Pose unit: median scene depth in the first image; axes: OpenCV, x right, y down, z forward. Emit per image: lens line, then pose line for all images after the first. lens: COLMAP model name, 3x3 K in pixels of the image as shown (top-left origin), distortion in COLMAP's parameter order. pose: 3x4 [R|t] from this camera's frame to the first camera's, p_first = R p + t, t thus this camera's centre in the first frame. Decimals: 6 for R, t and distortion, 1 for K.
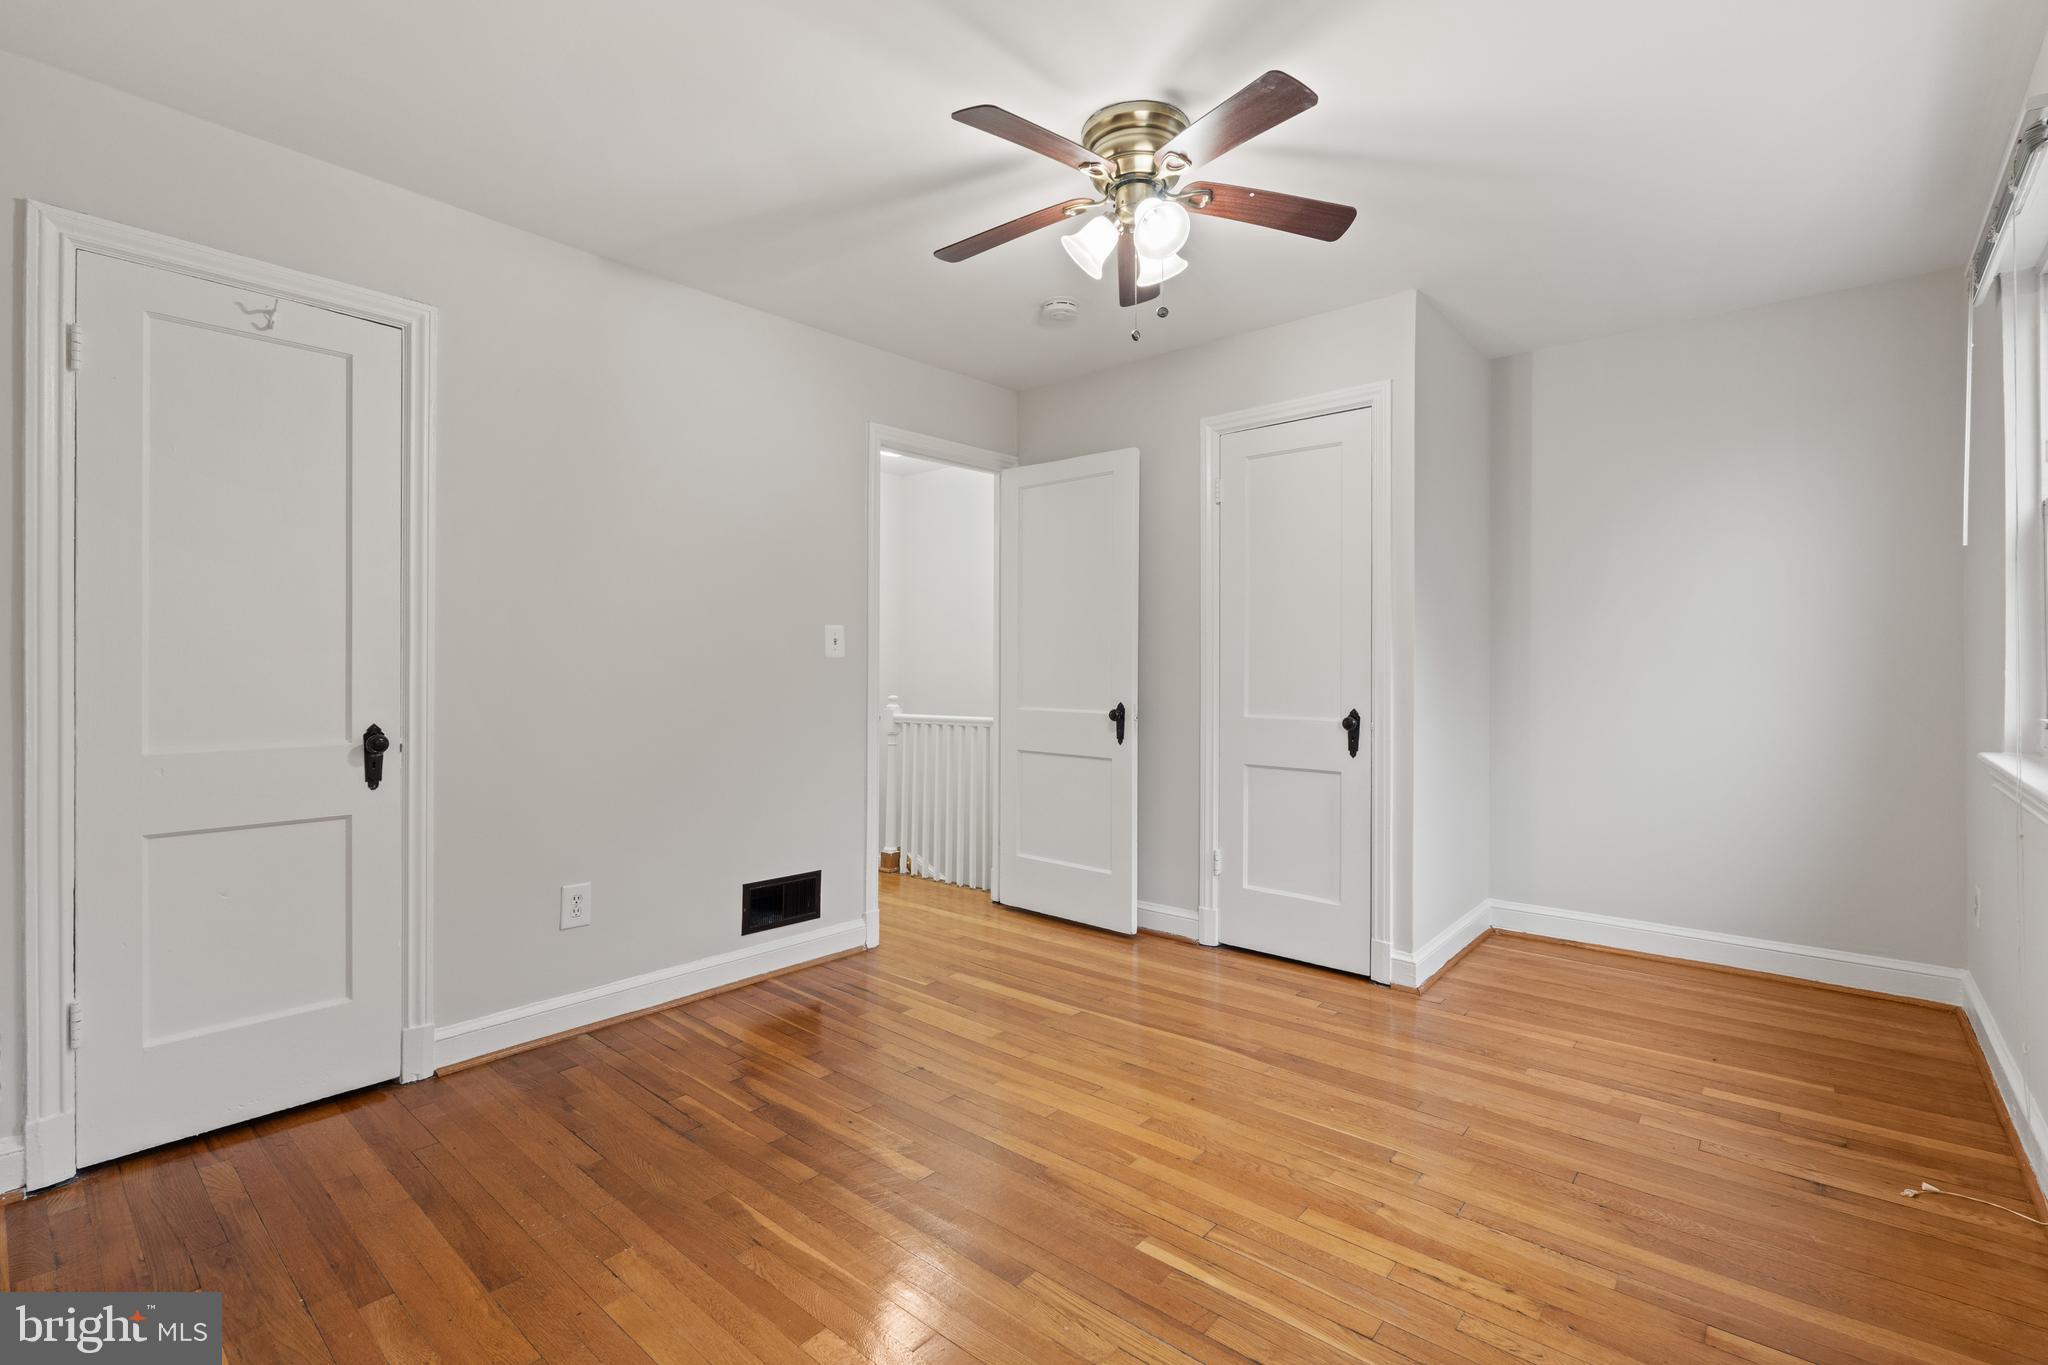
lens RADIAL K [[893.1, 0, 1024.9], [0, 893.1, 674.0], [0, 0, 1]] dist [-0.001472, 0.000641]
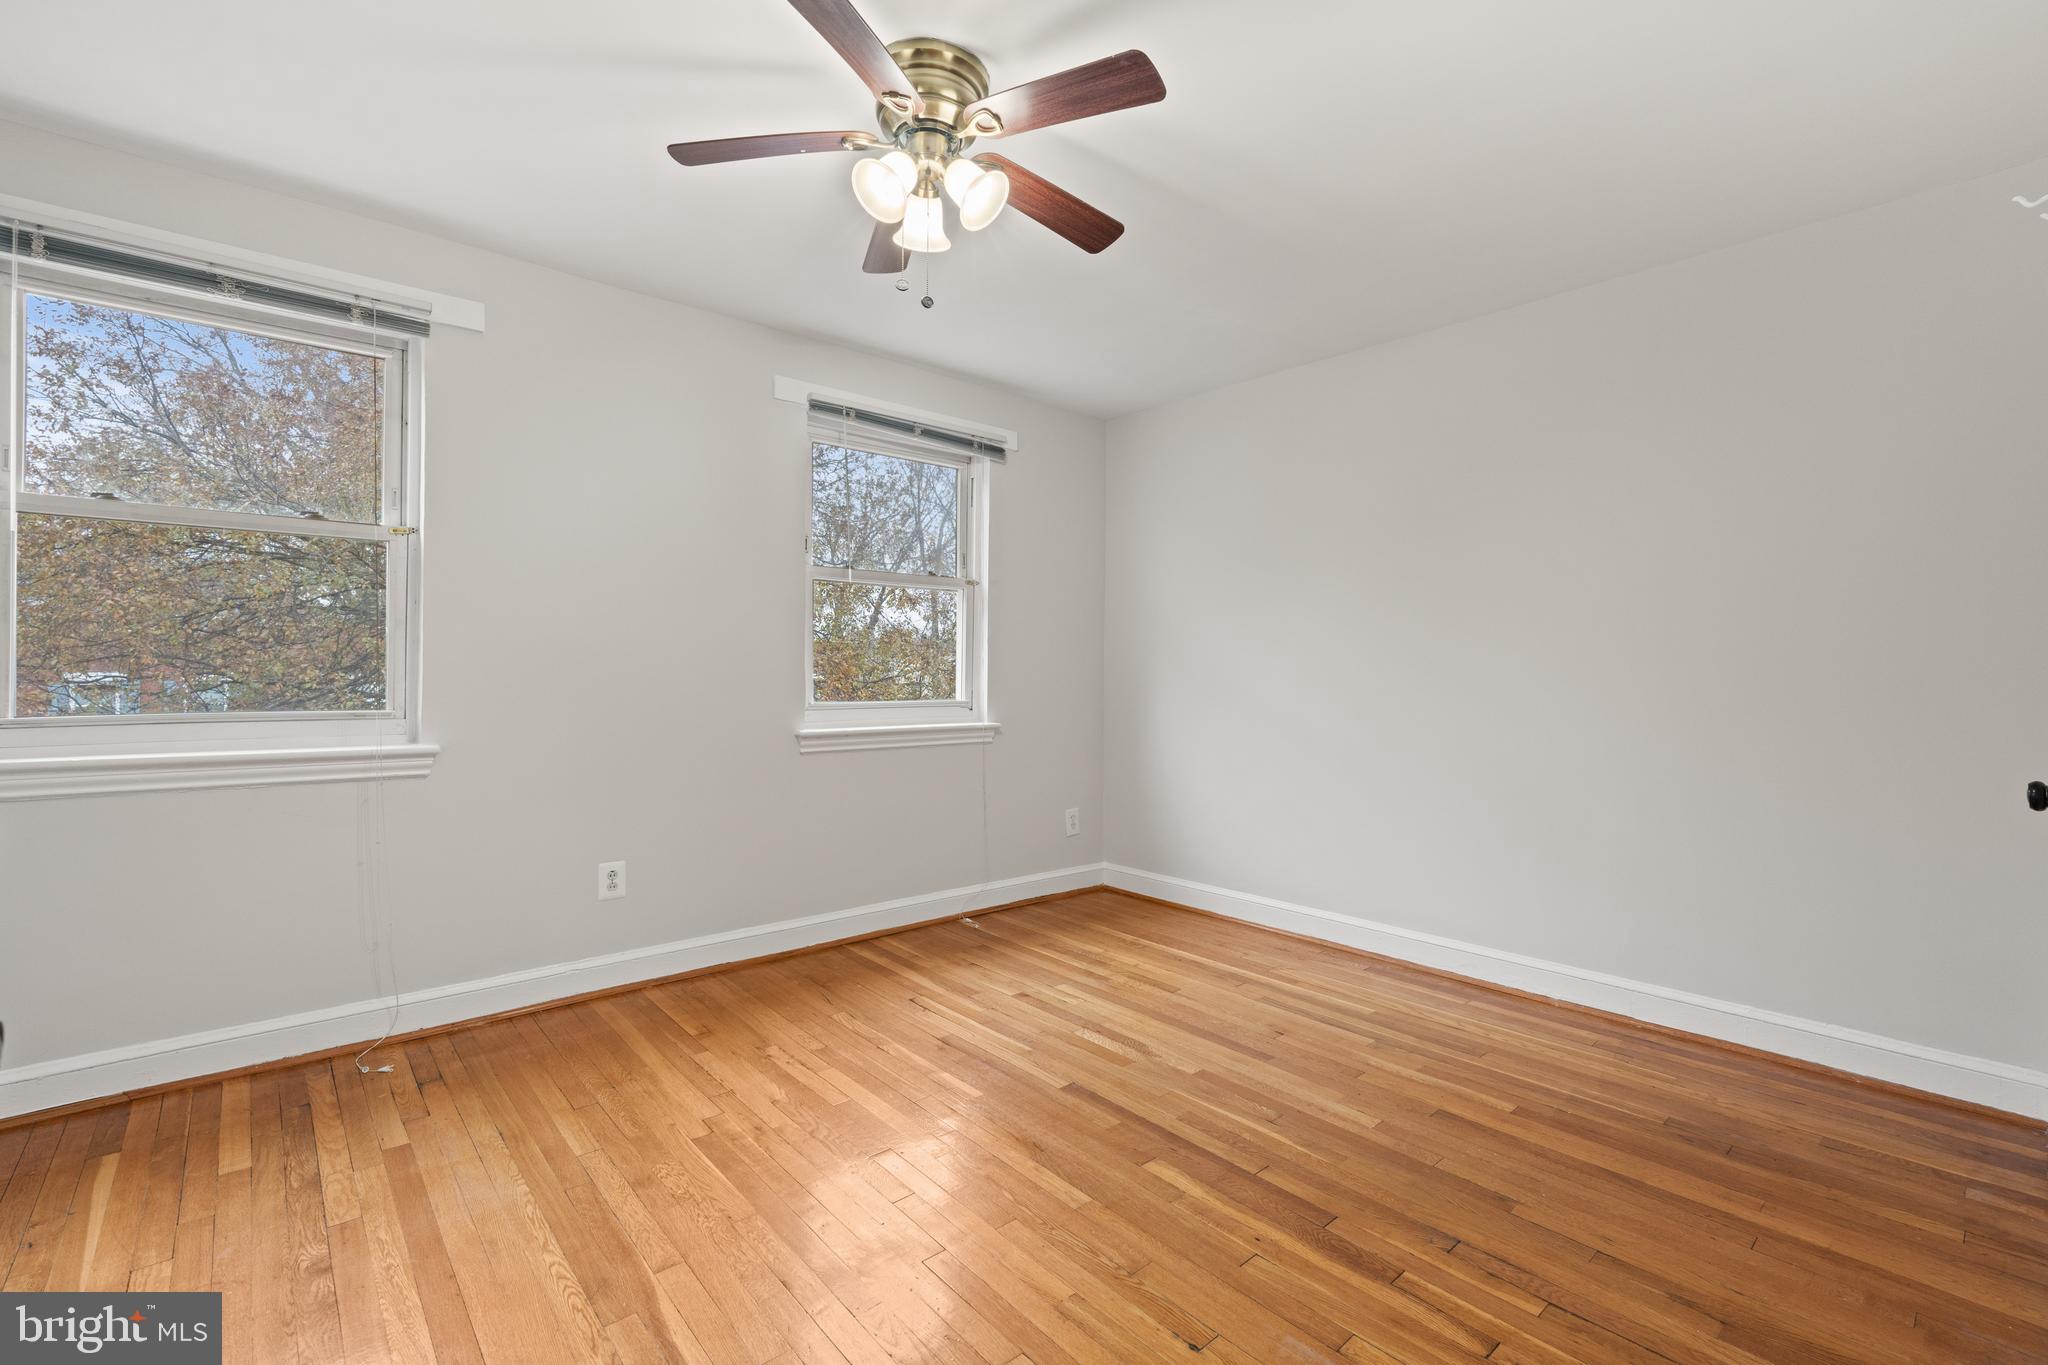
lens RADIAL K [[893.1, 0, 1019.3], [0, 893.1, 672.1], [0, 0, 1]] dist [-0.001472, 0.000641]
pose [[-0.989920, -0.004907, 0.141542, -0.113423], [-0.003622, 0.999950, 0.009337, -0.017833], [-0.141581, 0.008730, -0.989888, 2.181310]]
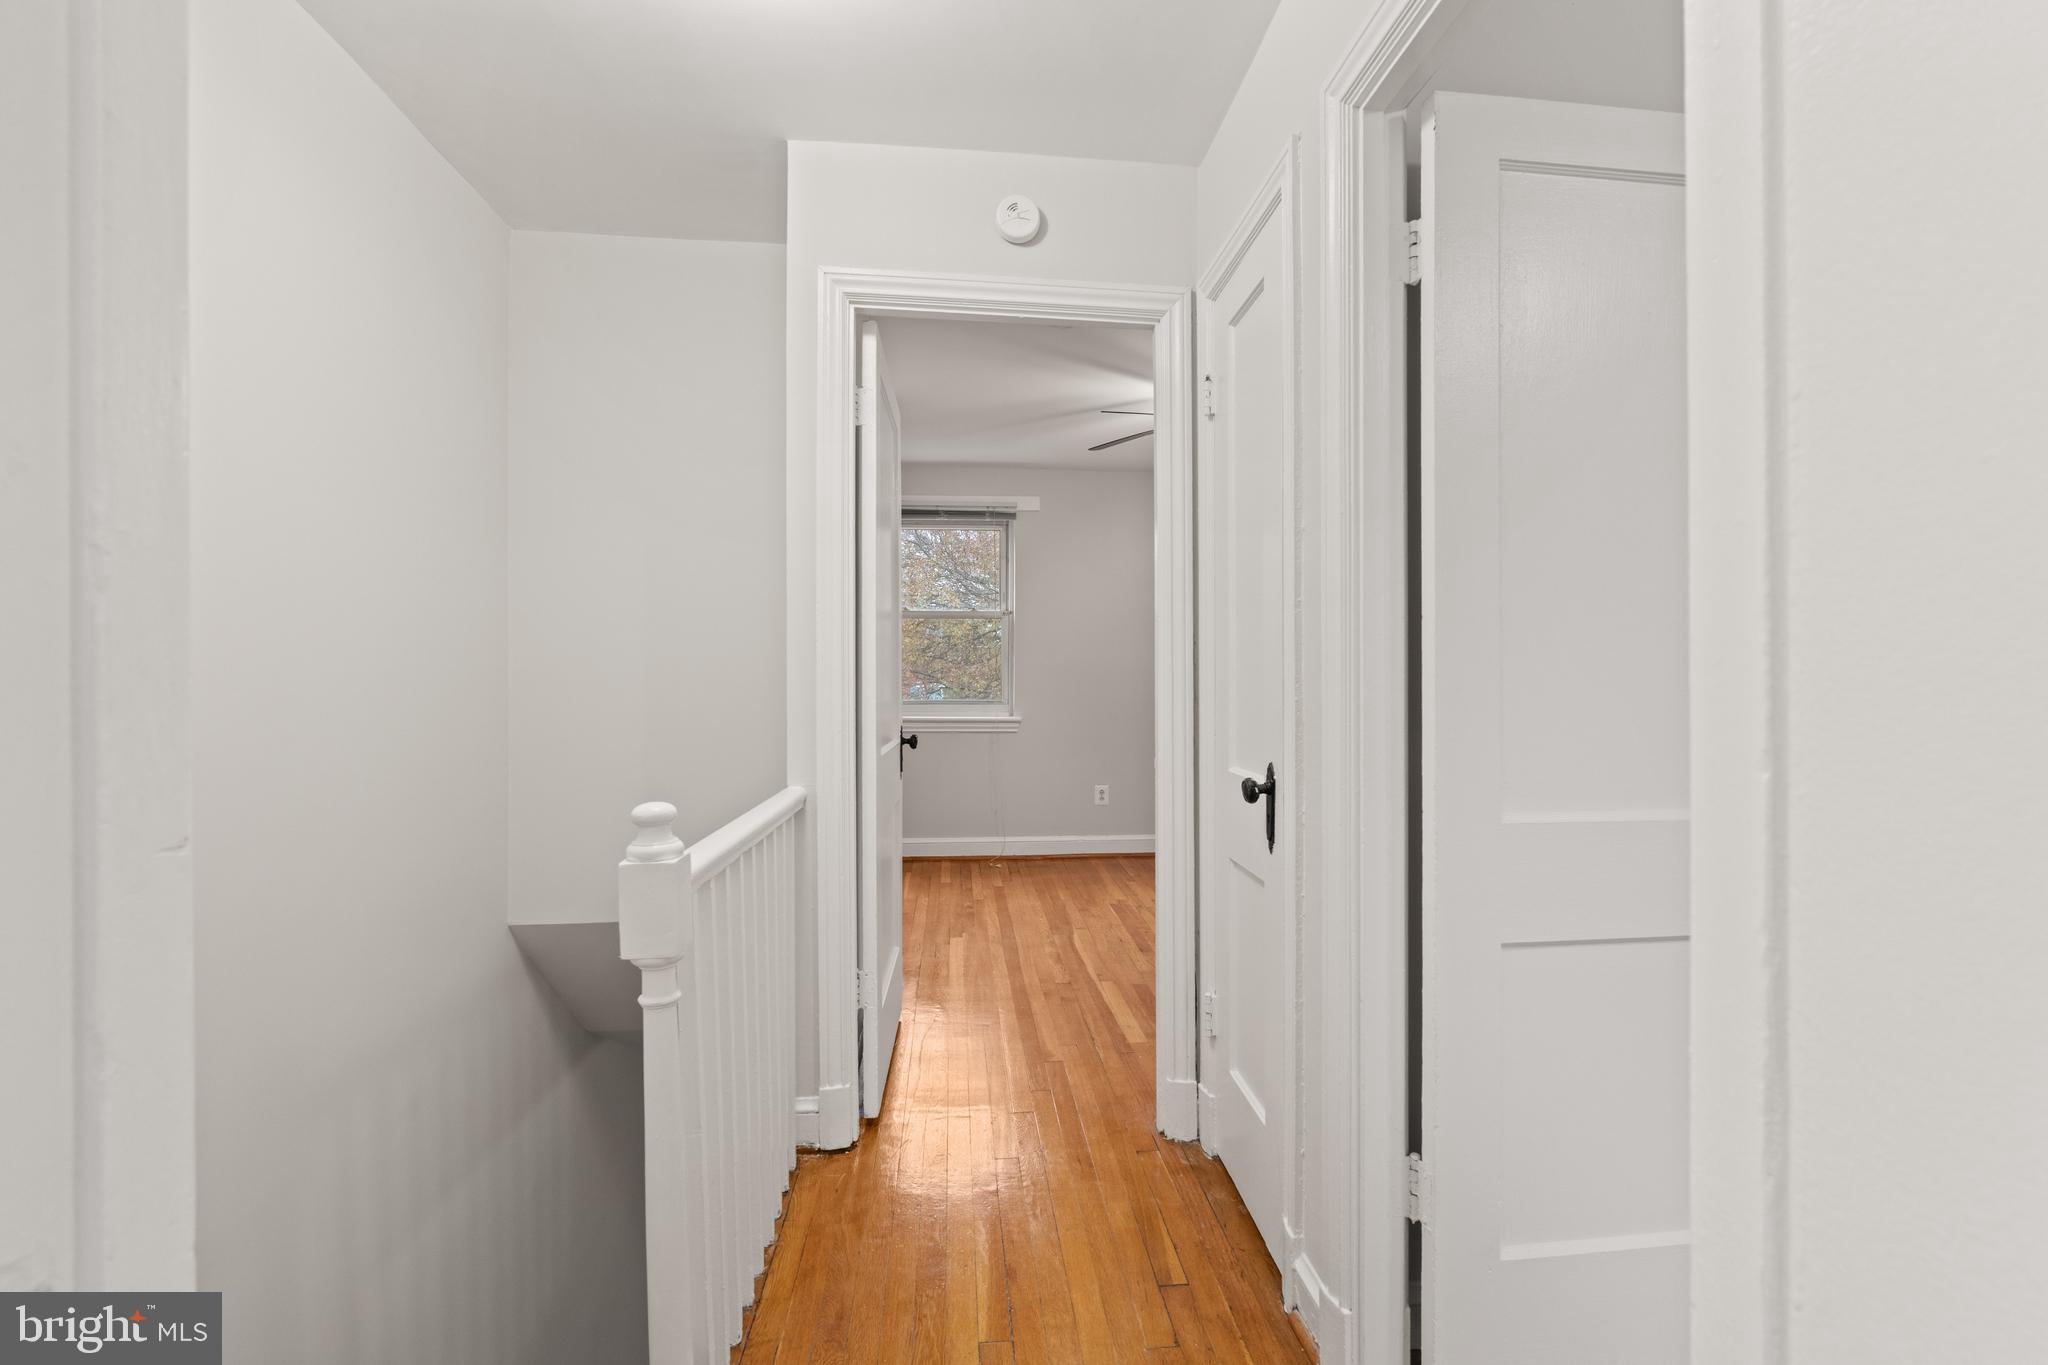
lens RADIAL K [[893.1, 0, 1029.1], [0, 893.1, 677.7], [0, 0, 1]] dist [-0.001472, 0.000641]
pose [[-0.716981, -0.000326, 0.697093, -1.065262], [0.004953, 0.999972, 0.005563, -0.029229], [-0.697075, 0.007441, -0.716959, 2.988846]]
